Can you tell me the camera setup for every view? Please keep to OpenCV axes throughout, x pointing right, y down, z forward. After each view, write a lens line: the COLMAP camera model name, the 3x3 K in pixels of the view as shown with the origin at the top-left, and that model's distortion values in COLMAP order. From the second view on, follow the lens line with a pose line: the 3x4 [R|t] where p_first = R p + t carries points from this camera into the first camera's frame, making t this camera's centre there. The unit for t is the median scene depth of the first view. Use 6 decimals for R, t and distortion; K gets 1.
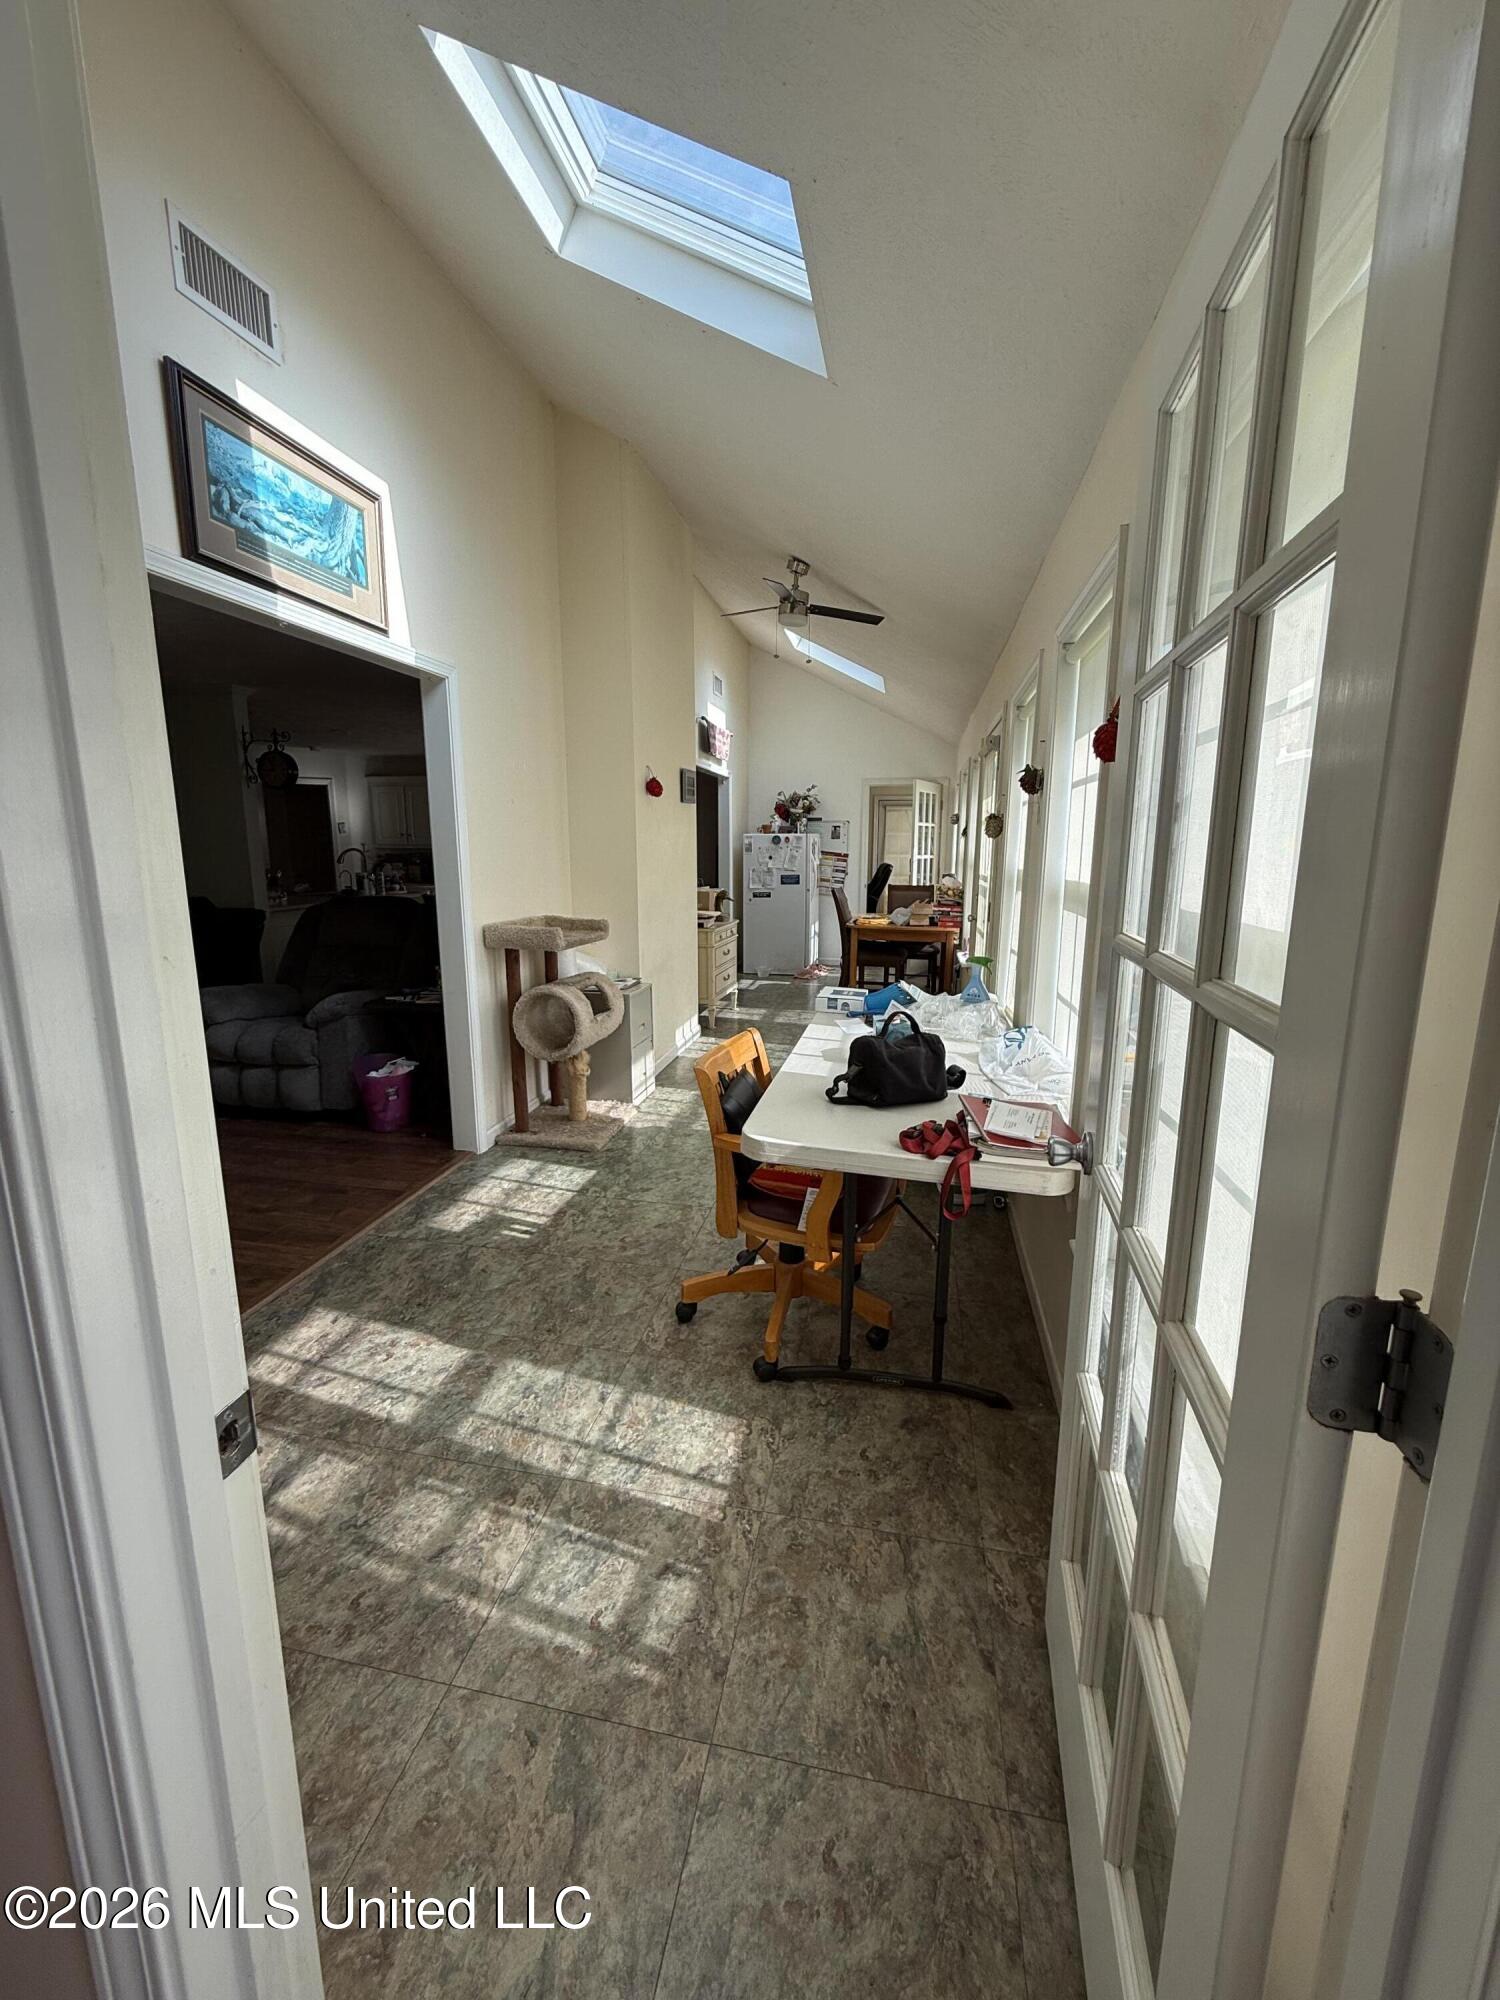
lens RADIAL K [[802.9, 0, 744.6], [0, 802.9, 999.3], [0, 0, 1]] dist [-0.003967, 0.000176]
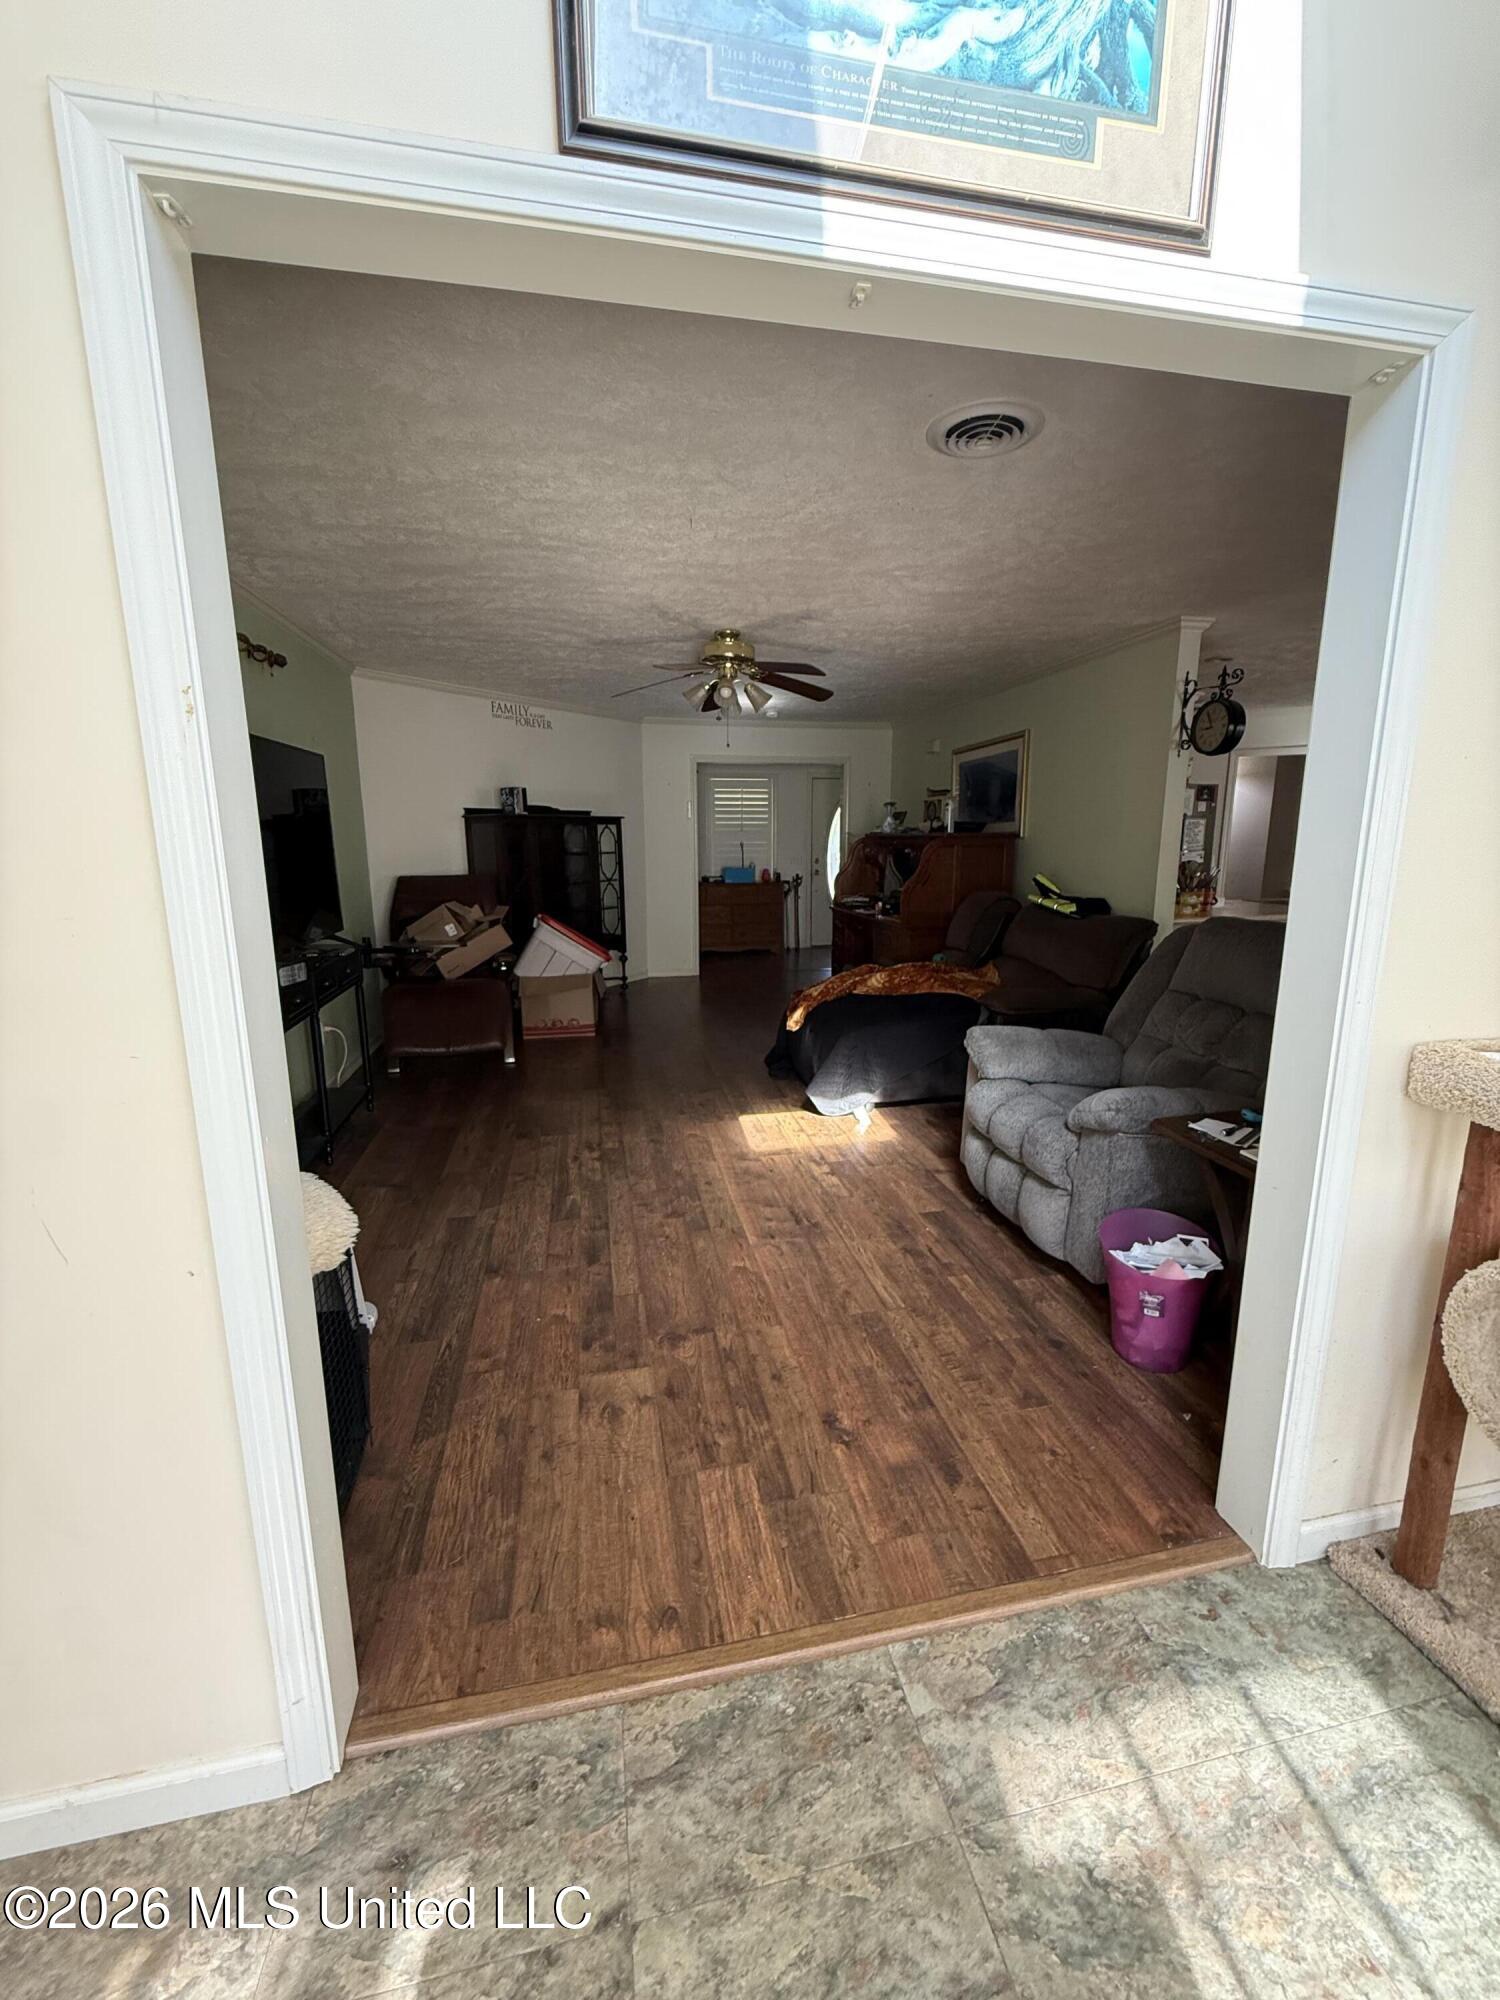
lens RADIAL K [[802.9, 0, 744.7], [0, 802.9, 994.8], [0, 0, 1]] dist [-0.003967, 0.000176]
pose [[0.403070, 0.174044, -0.898467, -0.126204], [-0.166570, 0.979303, 0.114976, -0.113018], [0.899883, 0.103314, 0.423718, 0.593860]]
